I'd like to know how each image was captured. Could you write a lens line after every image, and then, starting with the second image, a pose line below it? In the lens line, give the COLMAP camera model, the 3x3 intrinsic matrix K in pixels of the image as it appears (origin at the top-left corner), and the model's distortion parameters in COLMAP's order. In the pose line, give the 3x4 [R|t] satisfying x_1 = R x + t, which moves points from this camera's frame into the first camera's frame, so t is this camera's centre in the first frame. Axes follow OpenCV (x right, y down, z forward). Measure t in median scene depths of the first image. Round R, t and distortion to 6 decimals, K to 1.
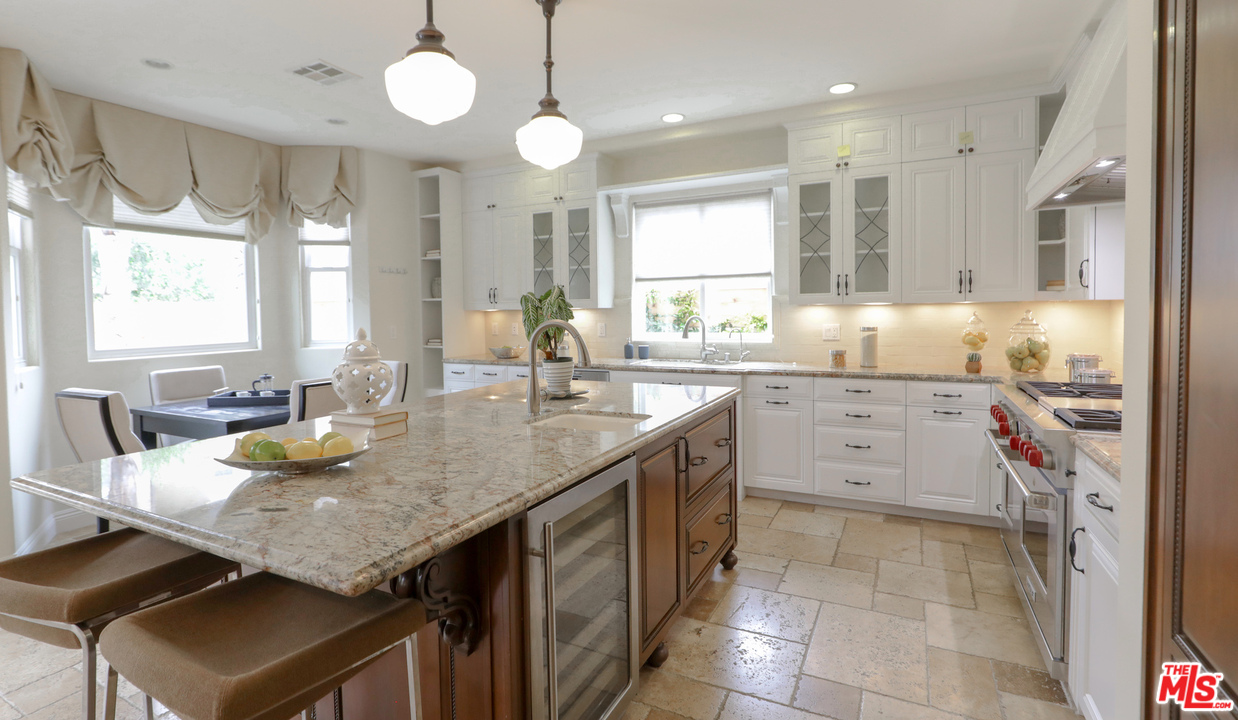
lens RADIAL K [[595.3, 0, 594.3], [0, 595.3, 326.0], [0, 0, 1]] dist [-0.007536, 0.000691]
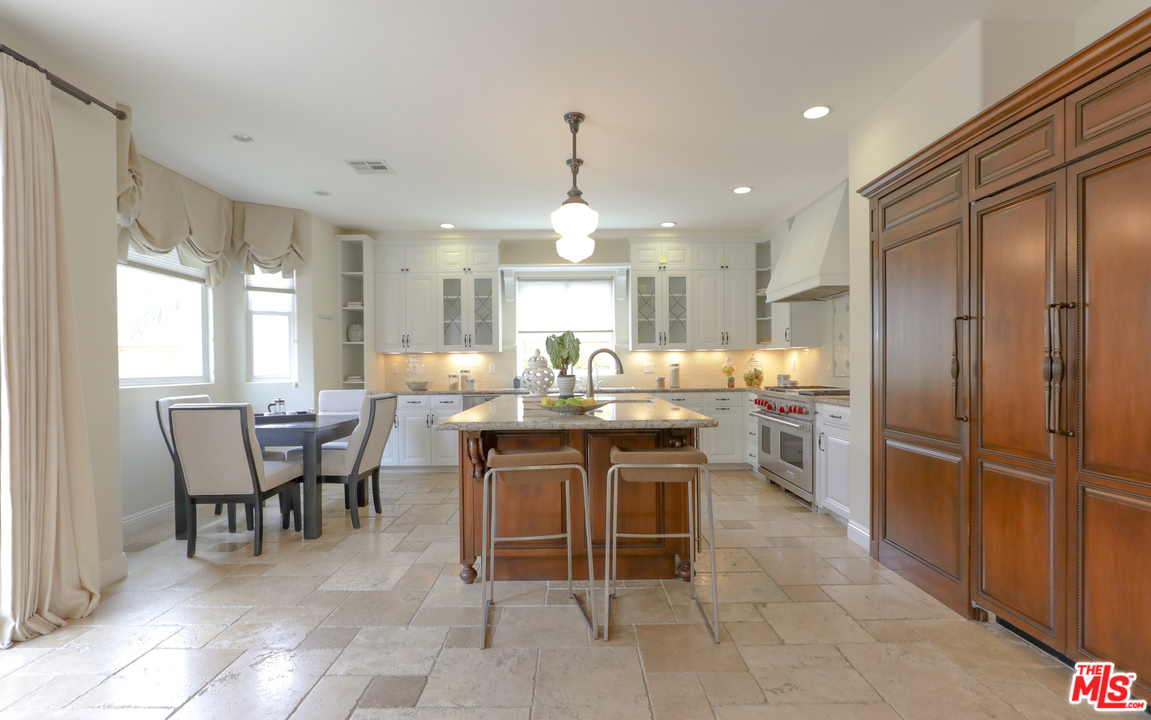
lens RADIAL K [[559.8, 0, 567.2], [0, 559.8, 368.3], [0, 0, 1]] dist [-0.002434, -0.000425]
pose [[0.879668, 0.005118, 0.475561, -0.544991], [0.009069, 0.999580, -0.027532, 0.053643], [-0.475502, 0.028532, 0.879252, -0.248080]]
